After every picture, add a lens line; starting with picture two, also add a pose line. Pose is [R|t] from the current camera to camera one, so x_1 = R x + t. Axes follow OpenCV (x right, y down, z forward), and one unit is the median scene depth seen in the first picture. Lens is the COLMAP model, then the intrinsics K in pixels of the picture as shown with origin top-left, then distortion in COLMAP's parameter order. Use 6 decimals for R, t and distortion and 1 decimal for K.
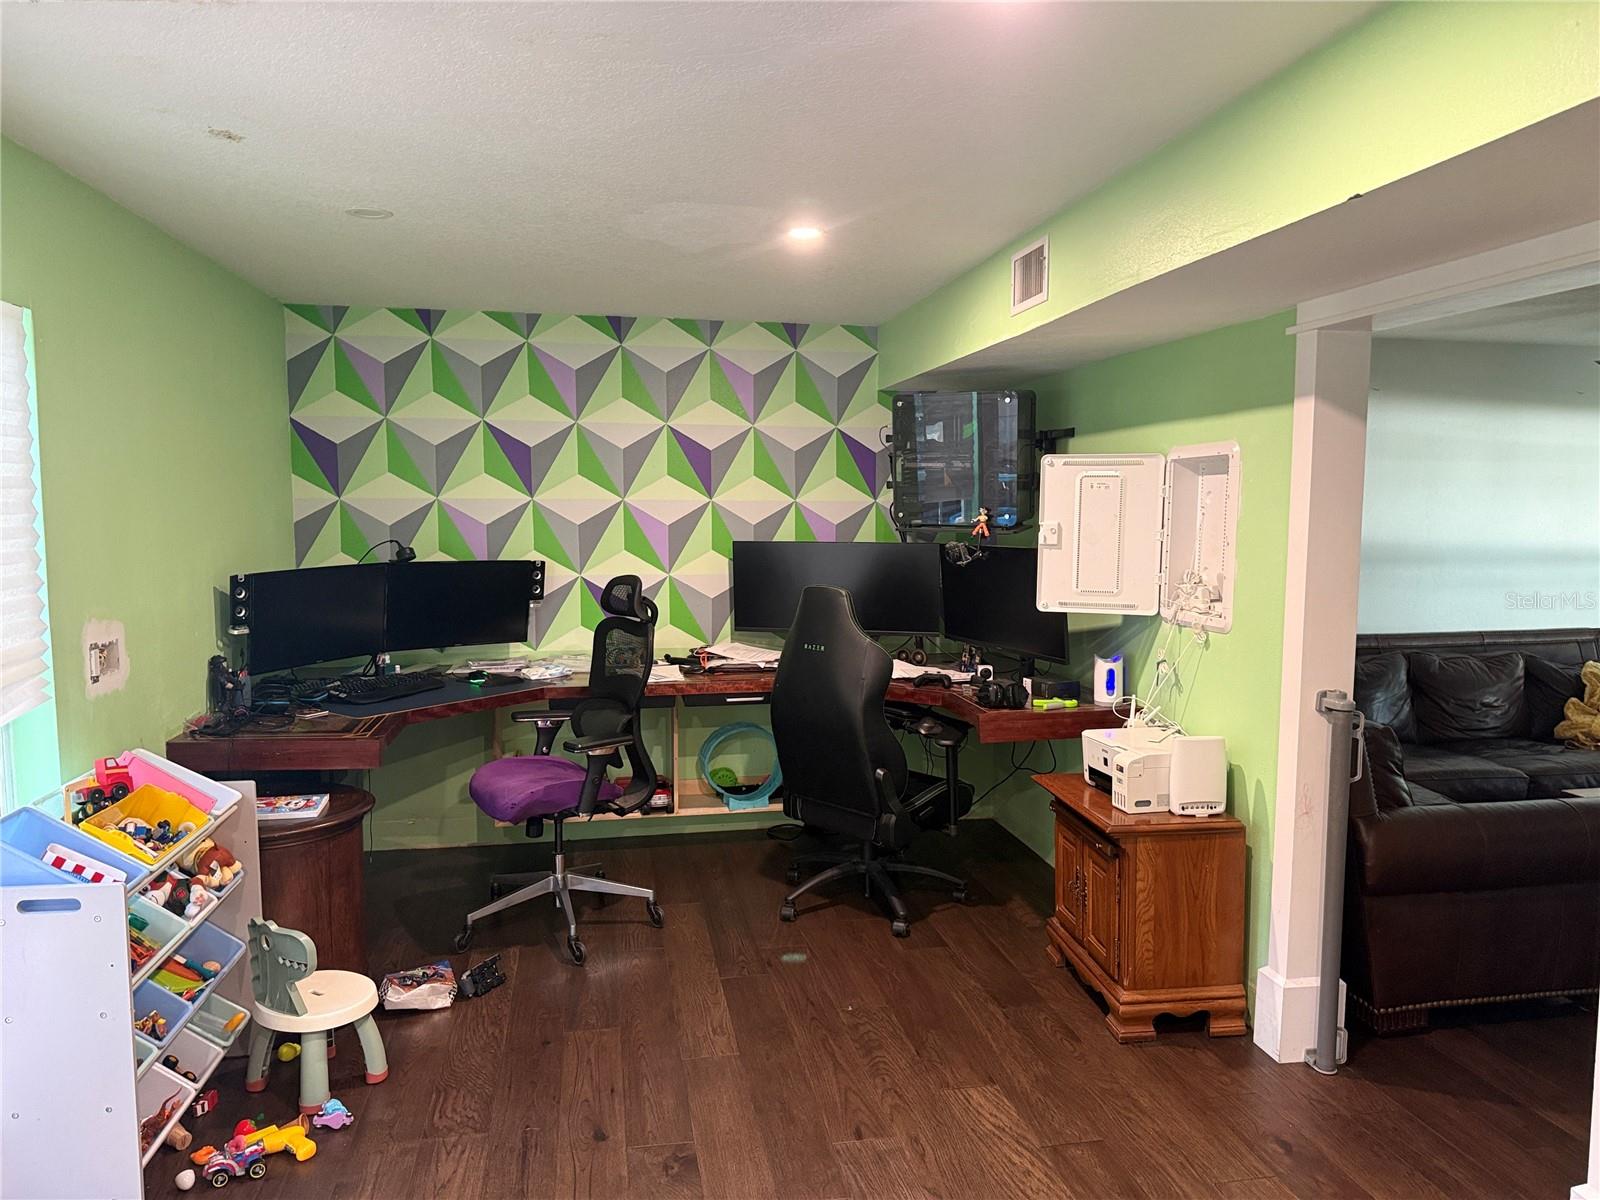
lens RADIAL K [[1126.4, 0, 794.4], [0, 1126.4, 599.0], [0, 0, 1]] dist [0.074915, -0.090856]
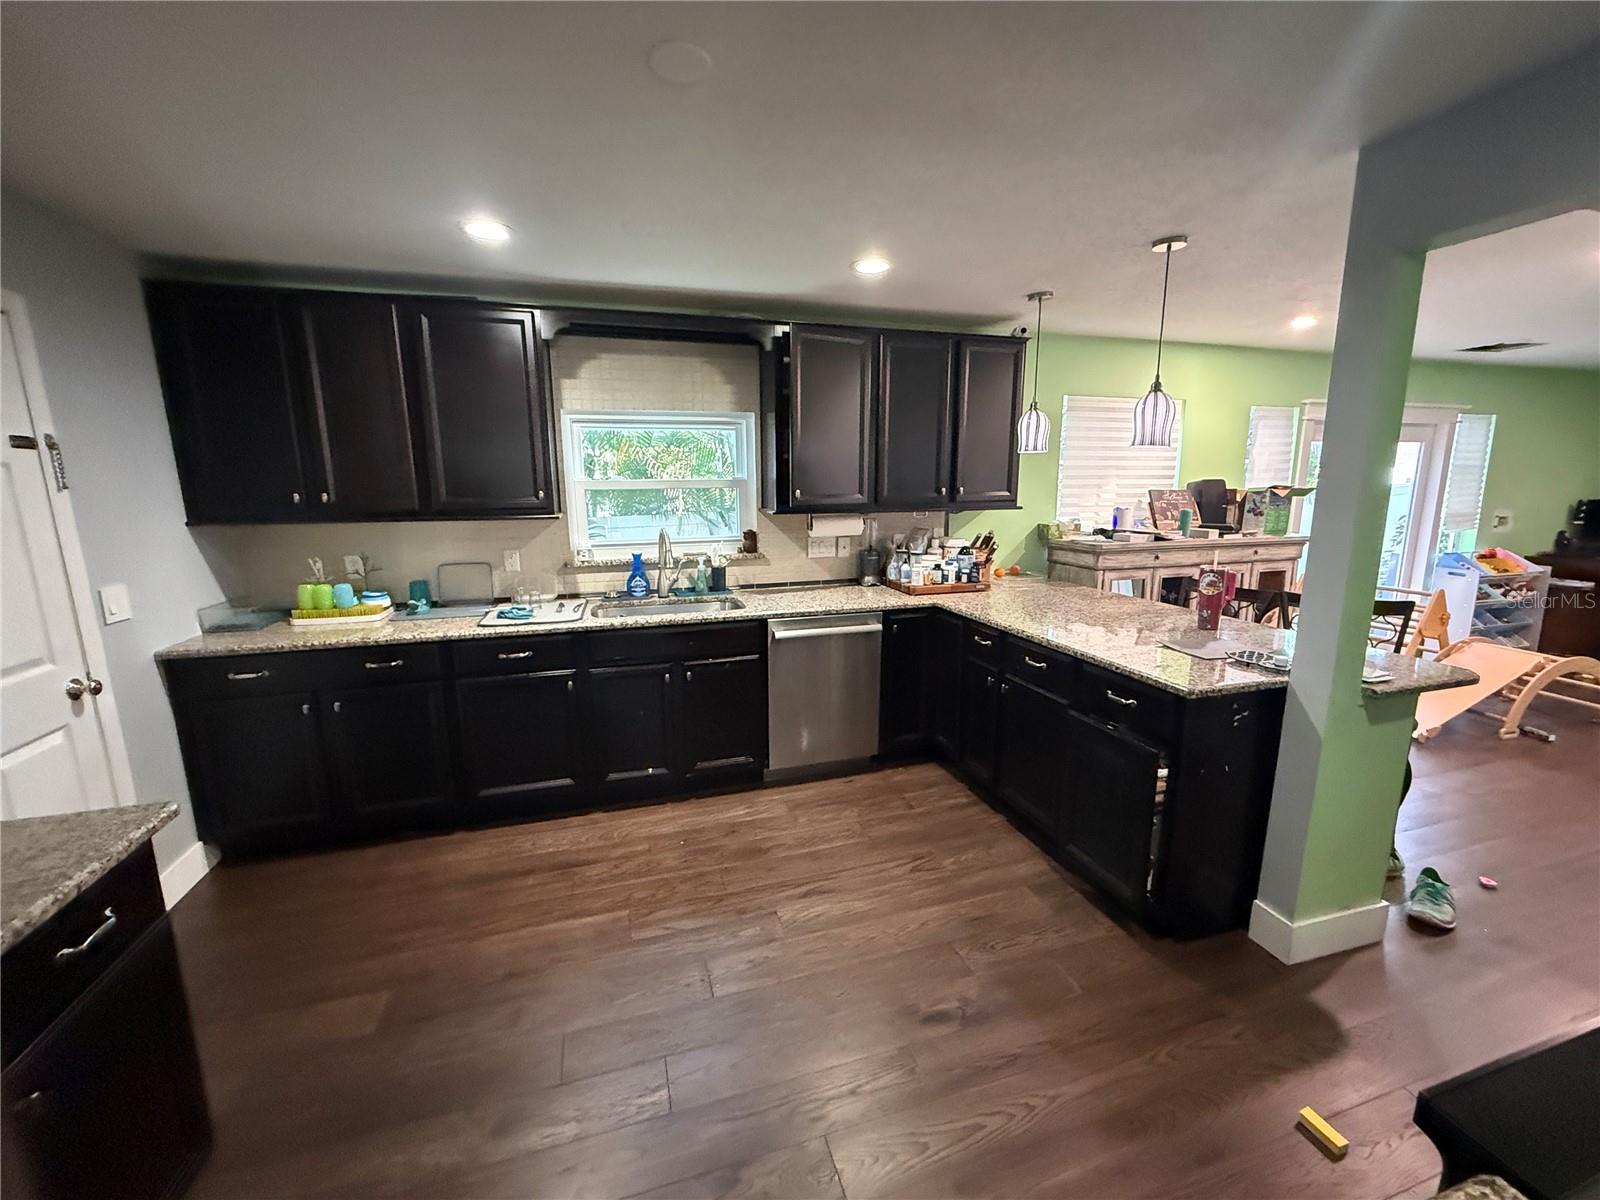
lens RADIAL K [[640.9, 0, 814.1], [0, 640.9, 612.3], [0, 0, 1]] dist [0.000896, 0.000215]
pose [[0.122474, 0.199070, -0.972302, 0.715541], [-0.078527, 0.978550, 0.190457, 0.083251], [0.989360, 0.053026, 0.135480, -0.846666]]
